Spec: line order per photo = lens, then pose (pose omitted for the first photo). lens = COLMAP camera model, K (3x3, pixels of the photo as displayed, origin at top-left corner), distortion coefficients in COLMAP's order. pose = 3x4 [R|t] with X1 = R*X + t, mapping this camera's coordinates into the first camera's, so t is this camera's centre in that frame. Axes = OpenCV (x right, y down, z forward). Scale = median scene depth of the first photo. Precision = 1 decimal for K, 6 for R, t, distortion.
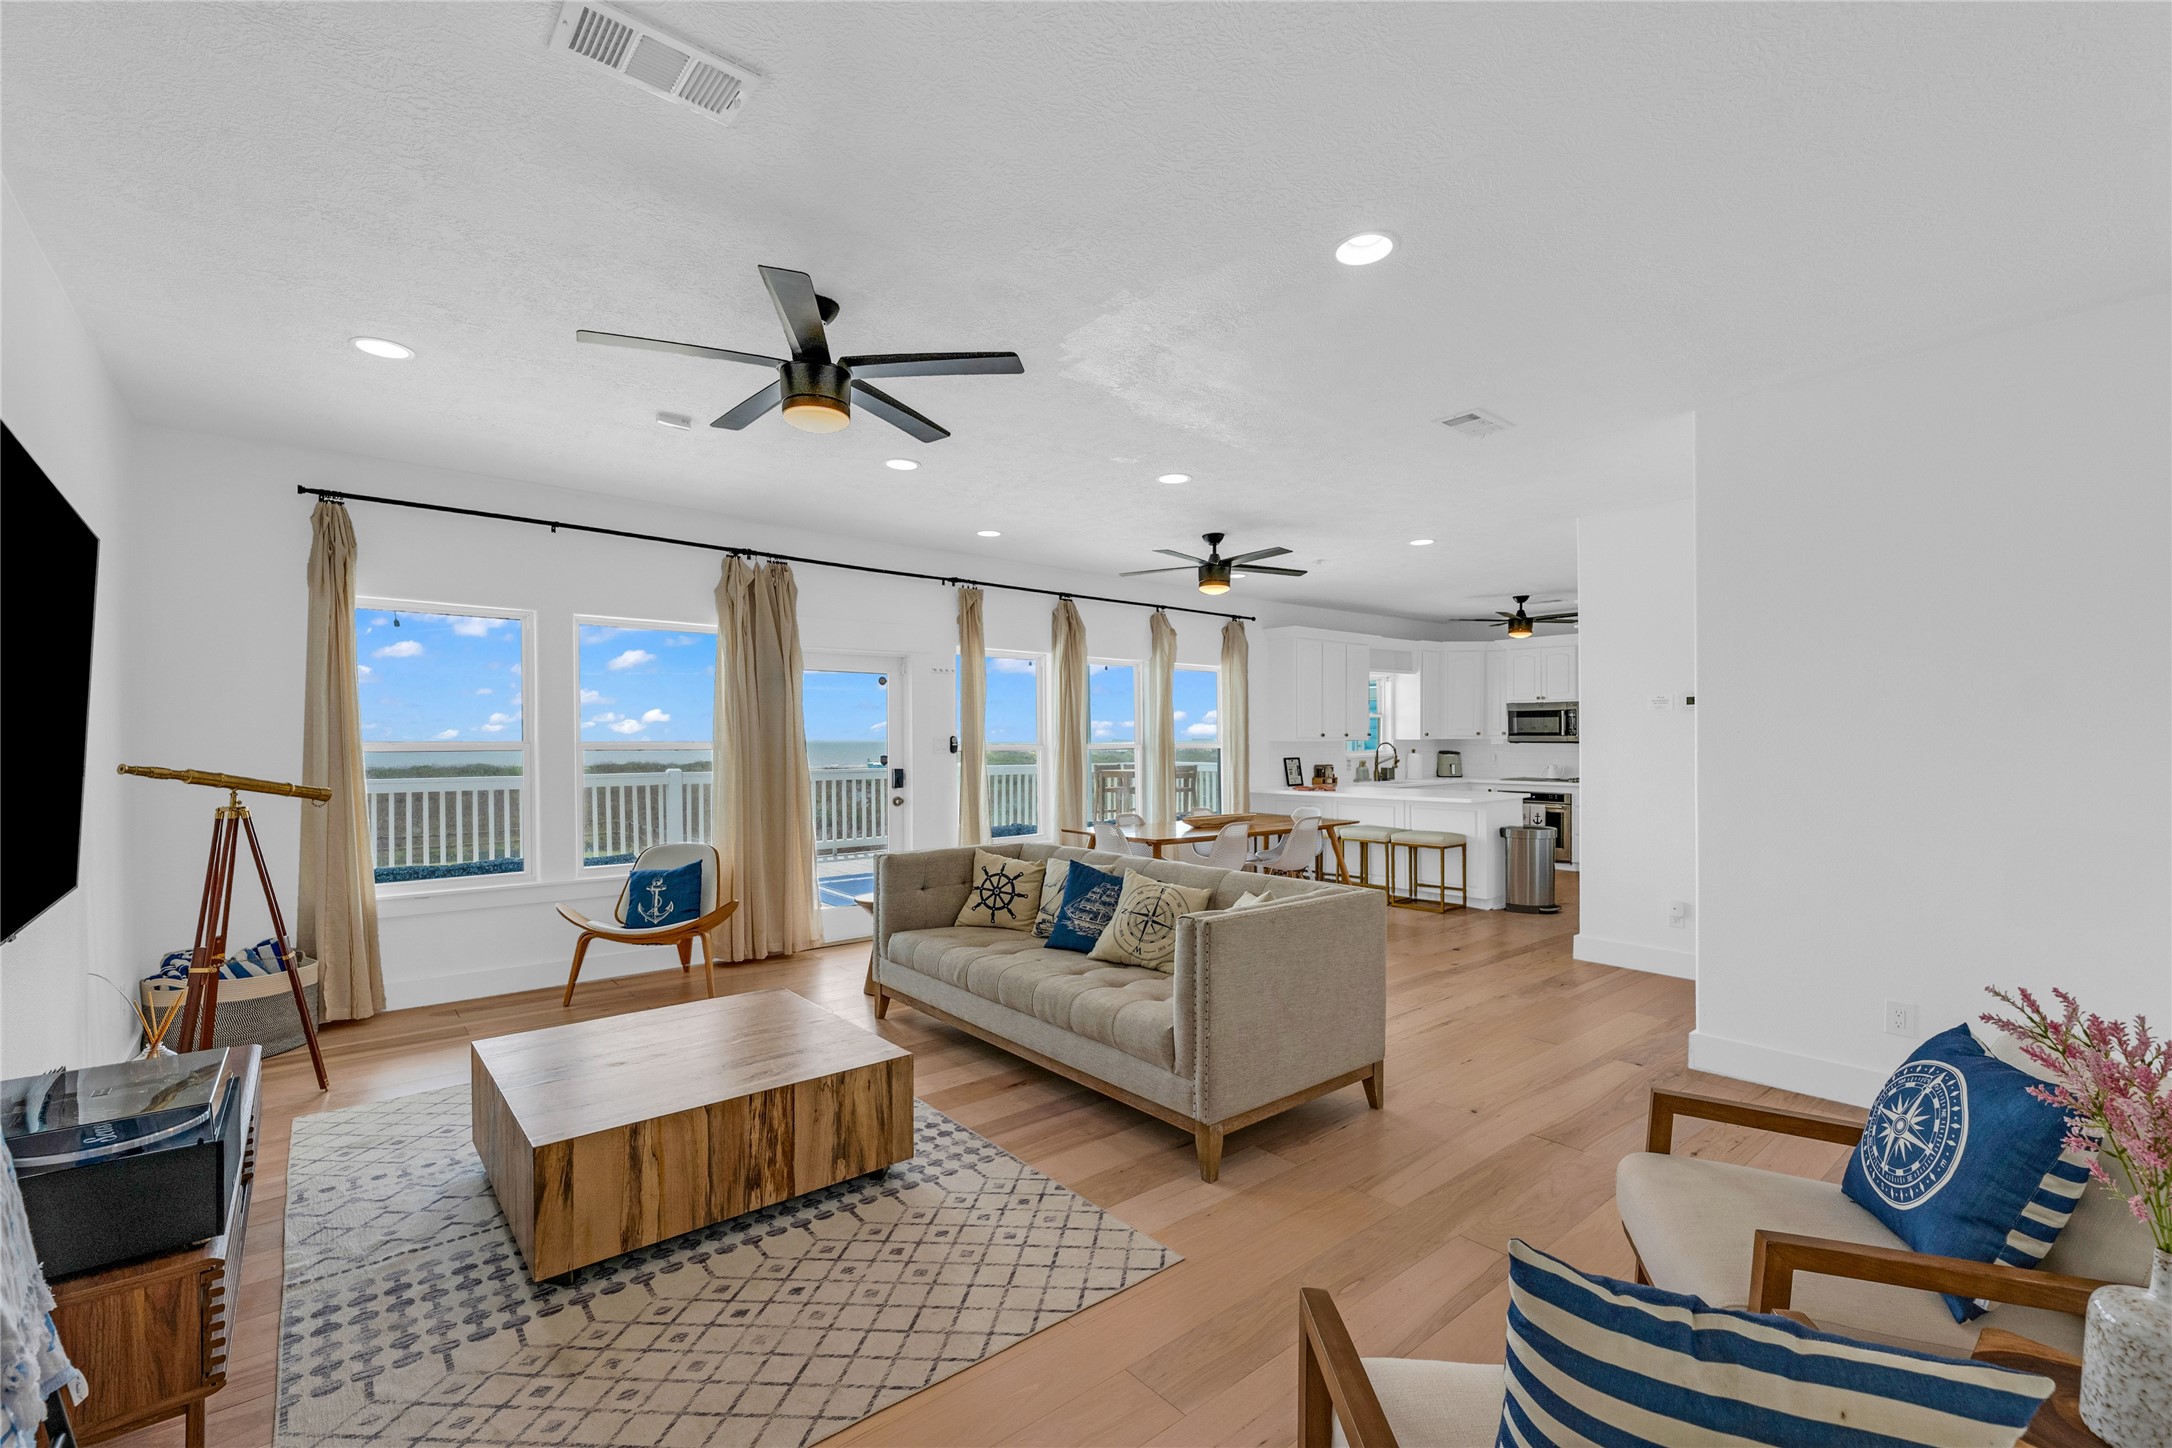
lens RADIAL K [[932.6, 0, 1088.3], [0, 932.6, 759.7], [0, 0, 1]] dist [-0.001167, -0.000097]
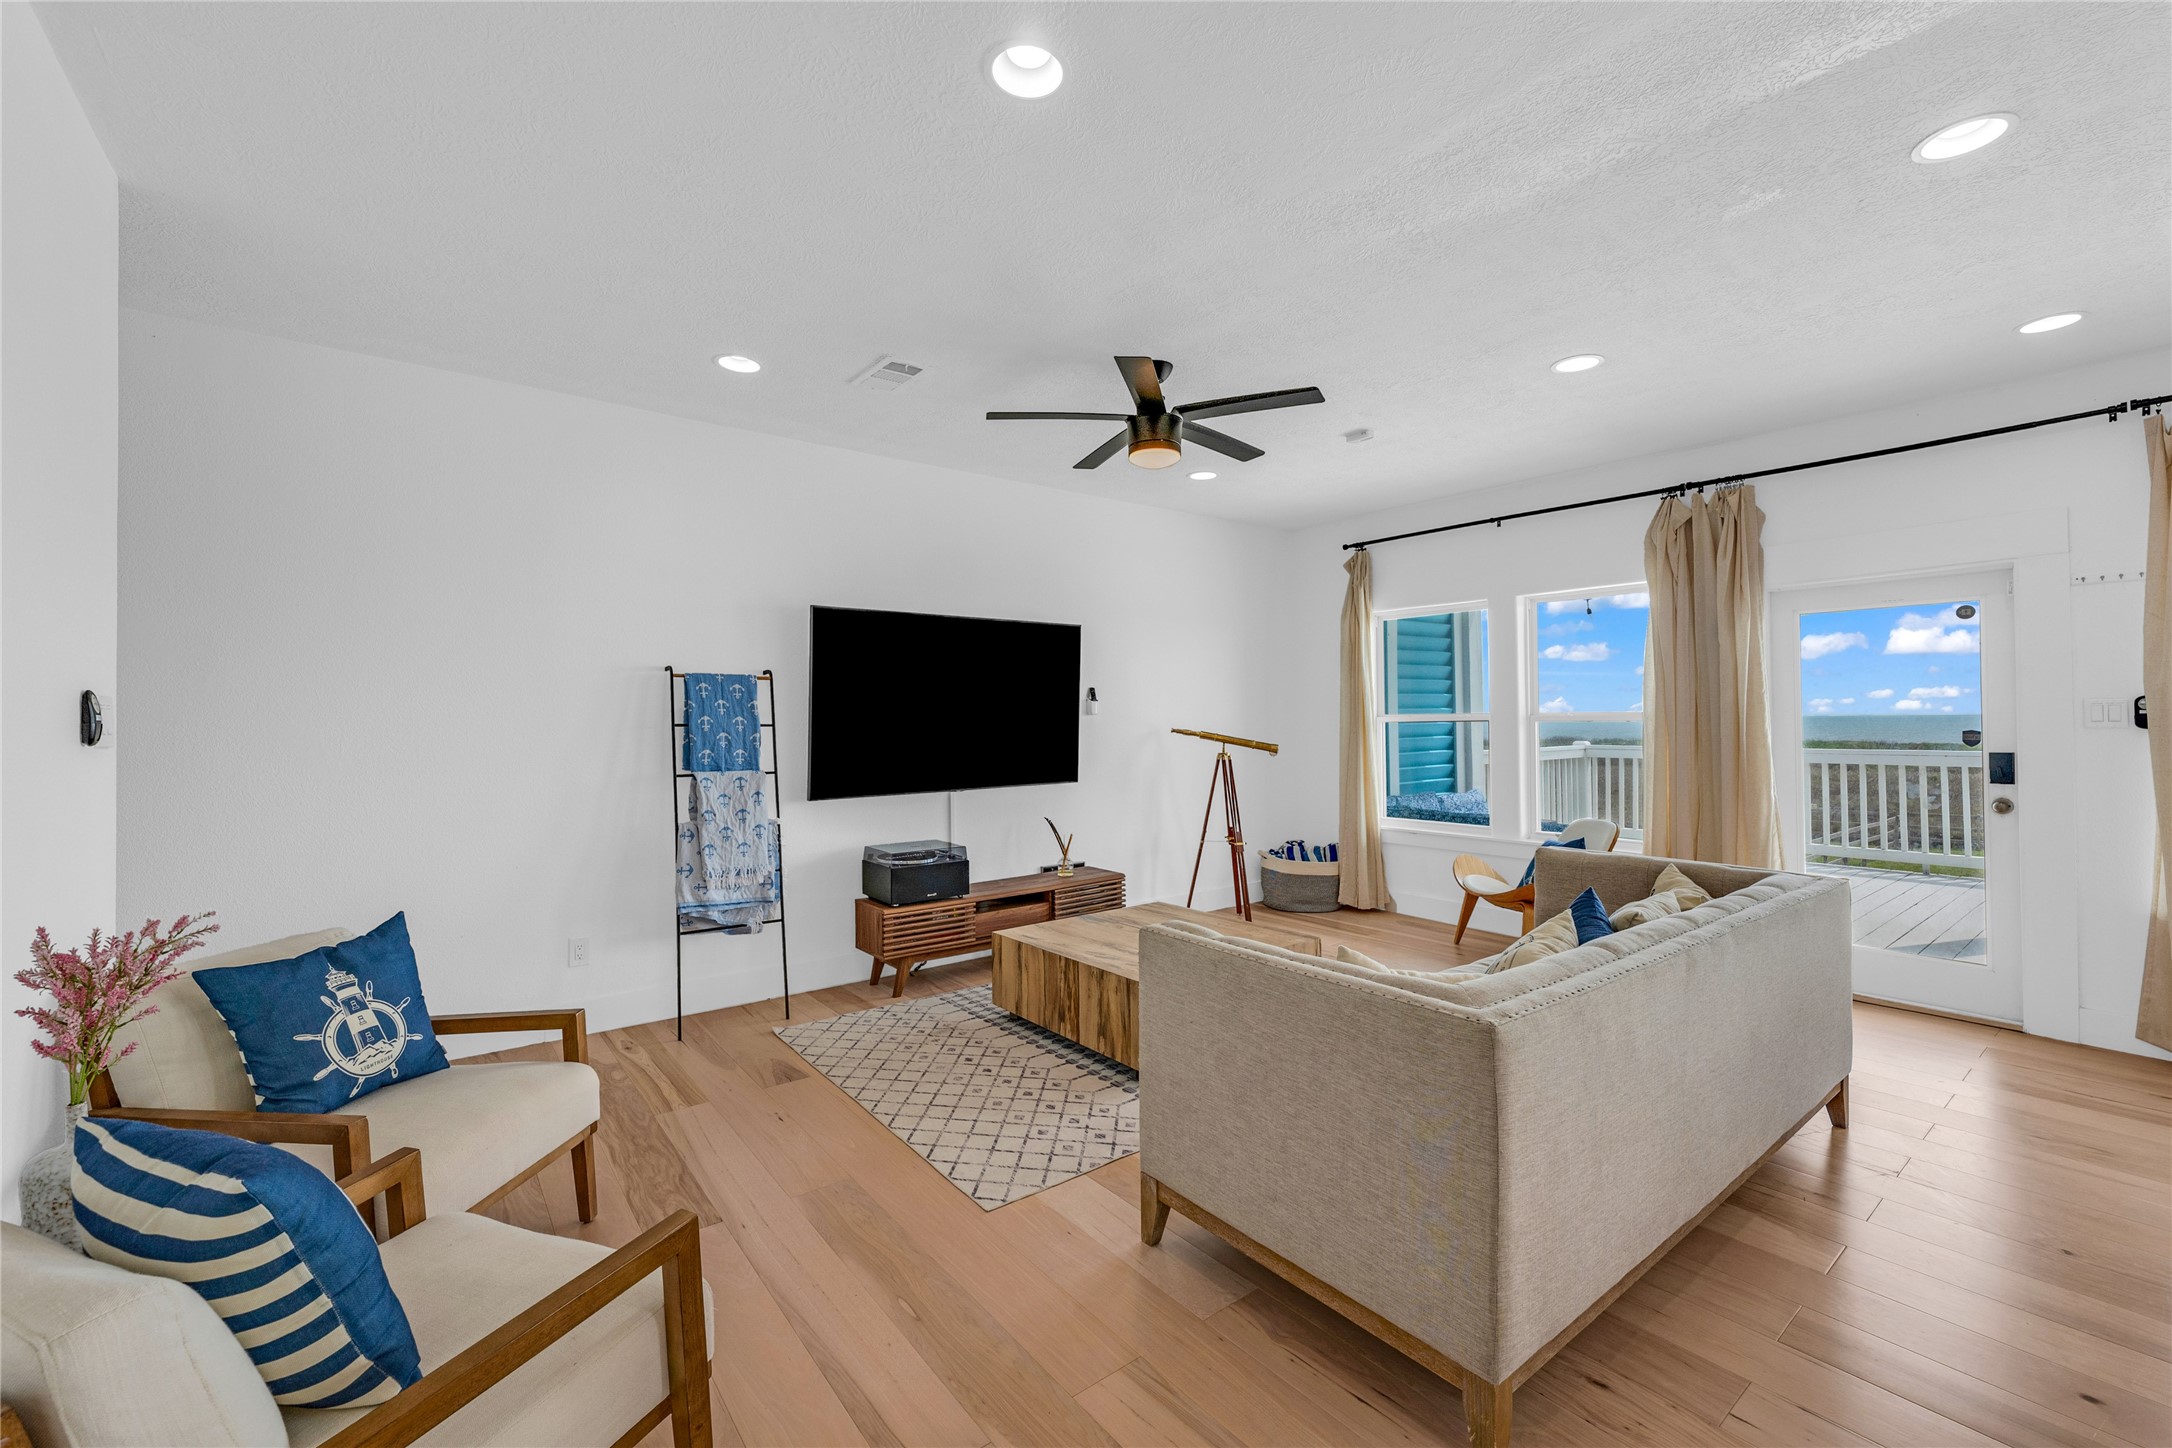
lens RADIAL K [[897.9, 0, 1086.0], [0, 897.9, 724.0], [0, 0, 1]] dist [0.000596, 0.000052]
pose [[-0.045701, 0.005009, -0.998943, 1.025009], [-0.011132, 0.999923, 0.005524, -0.013727], [0.998893, 0.011373, -0.045642, 1.075797]]
